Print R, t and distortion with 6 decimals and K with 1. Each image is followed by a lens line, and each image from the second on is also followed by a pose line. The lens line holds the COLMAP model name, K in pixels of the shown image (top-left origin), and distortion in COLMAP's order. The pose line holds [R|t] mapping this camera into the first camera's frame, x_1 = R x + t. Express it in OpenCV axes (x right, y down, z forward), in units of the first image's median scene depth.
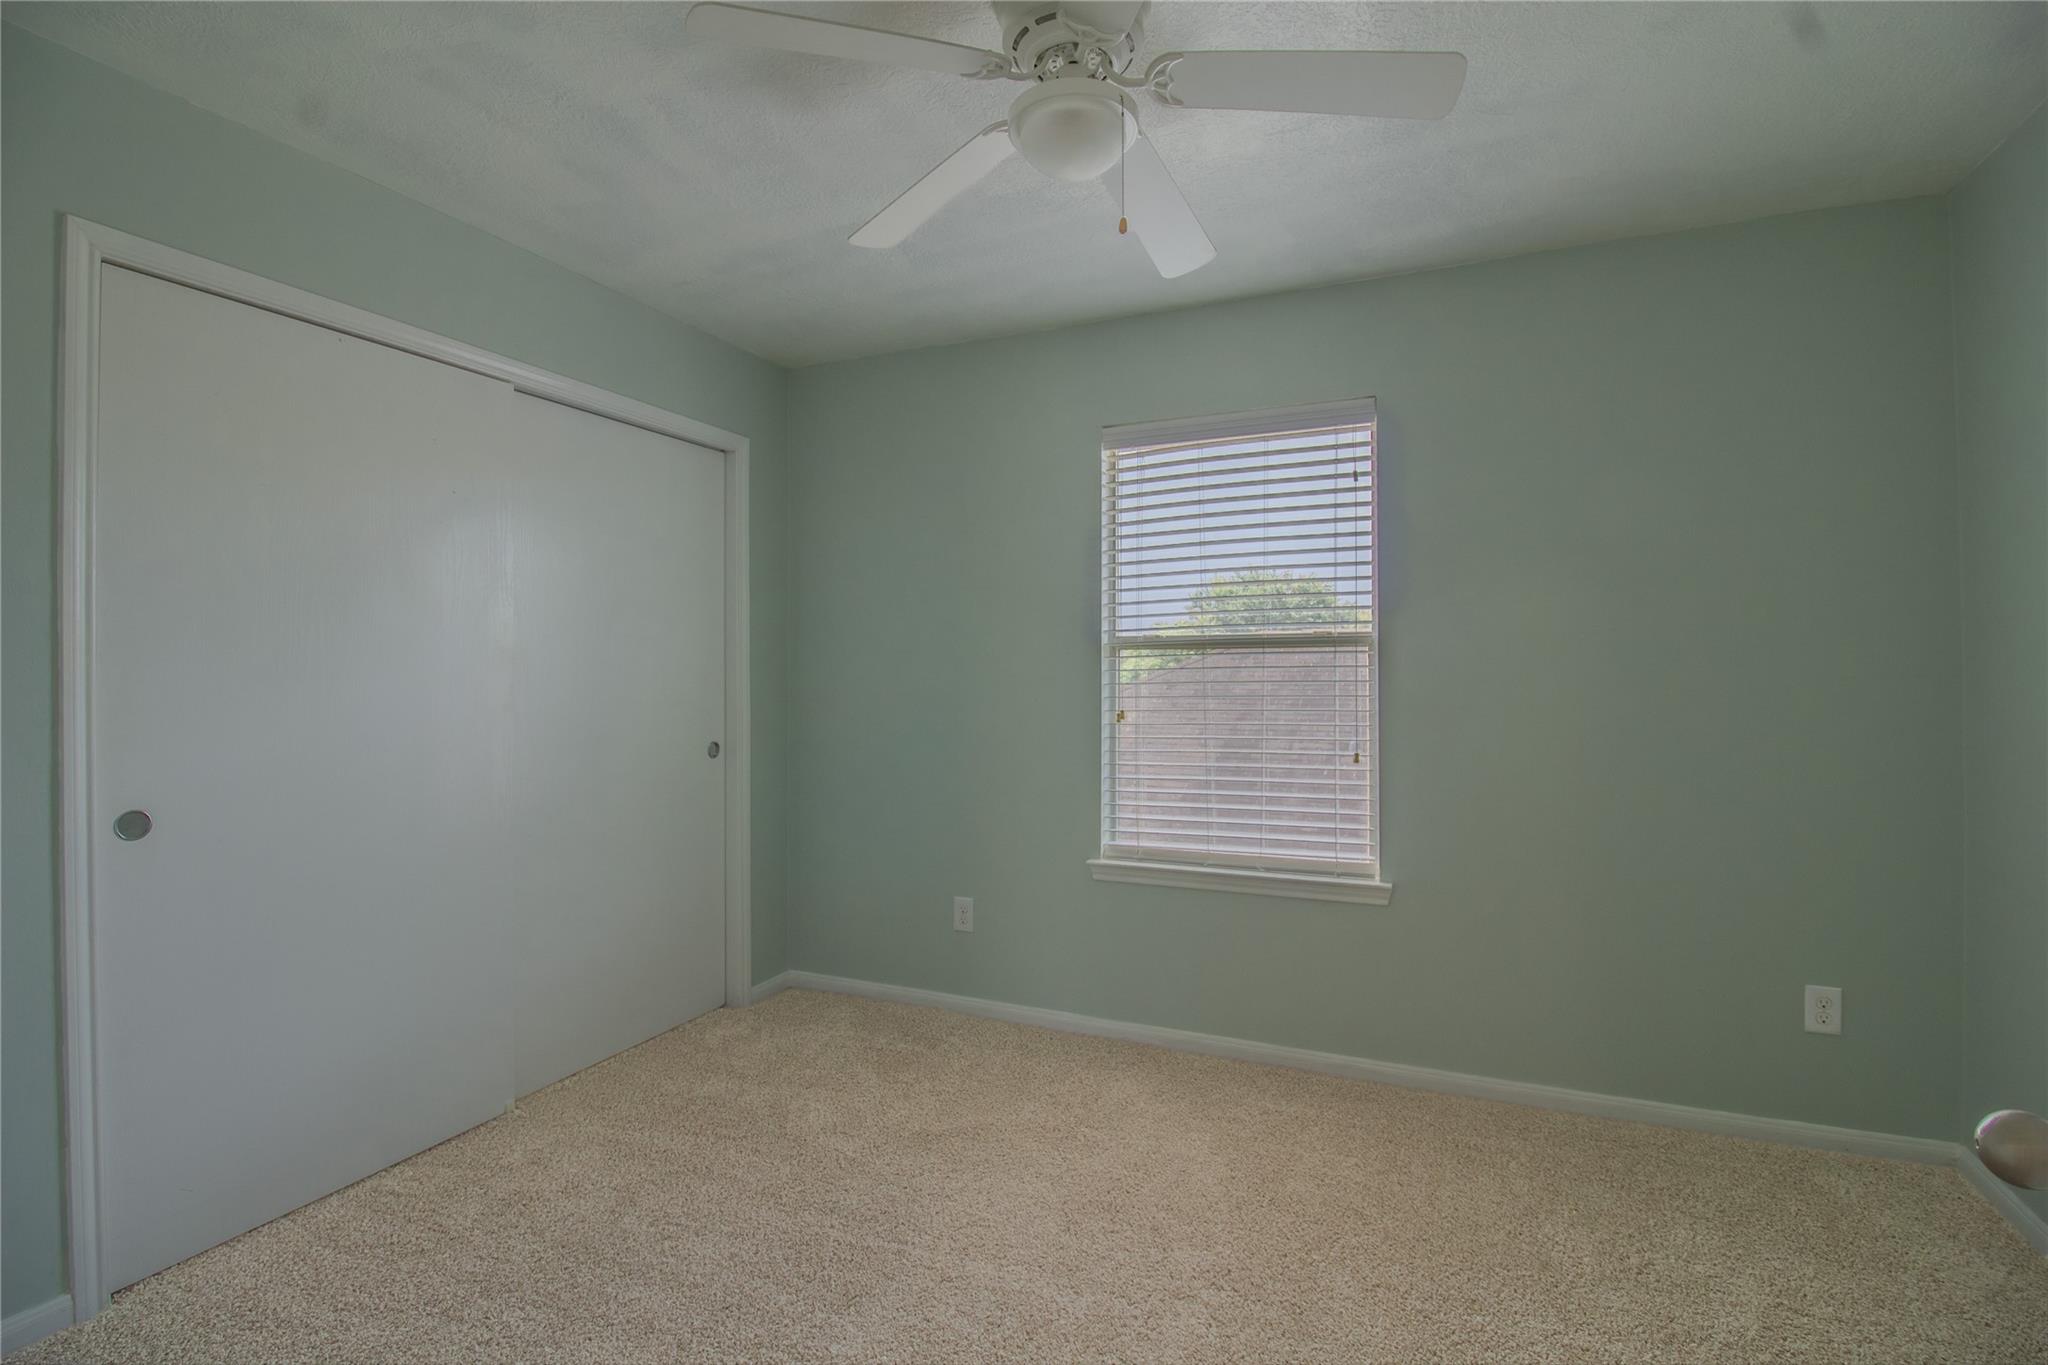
lens RADIAL K [[949.3, 0, 1078.7], [0, 949.3, 670.0], [0, 0, 1]] dist [-0.000937, -0.000737]
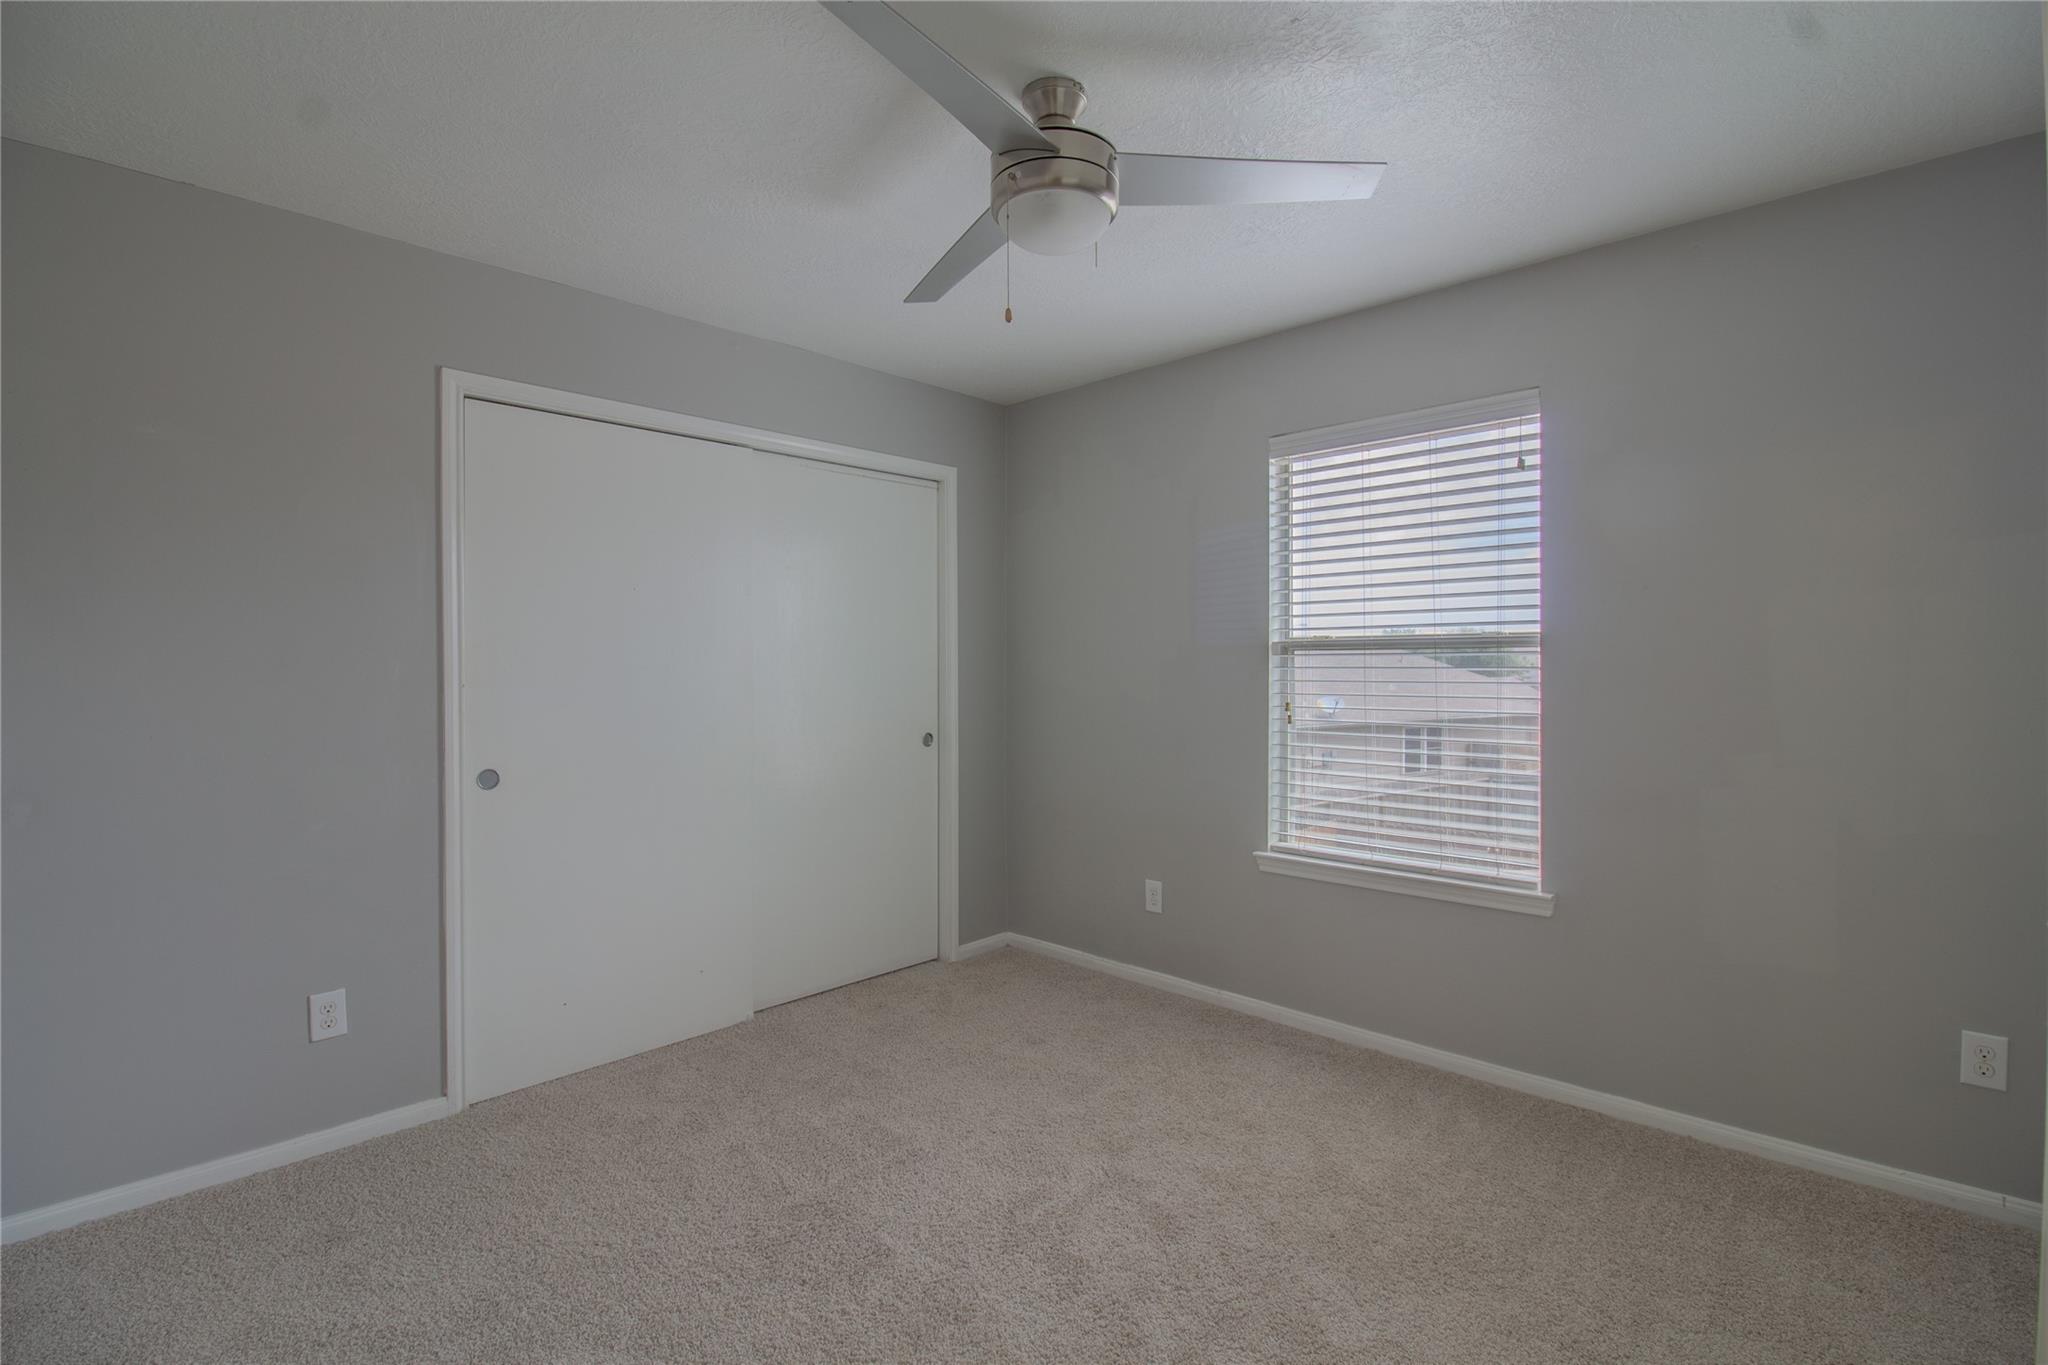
lens RADIAL K [[949.3, 0, 1078.7], [0, 949.3, 670.0], [0, 0, 1]] dist [-0.000937, -0.000737]
pose [[0.952490, 0.004177, -0.304541, 0.148303], [-0.003621, 0.999991, 0.002391, -0.001647], [0.304548, -0.001175, 0.952496, -0.054660]]
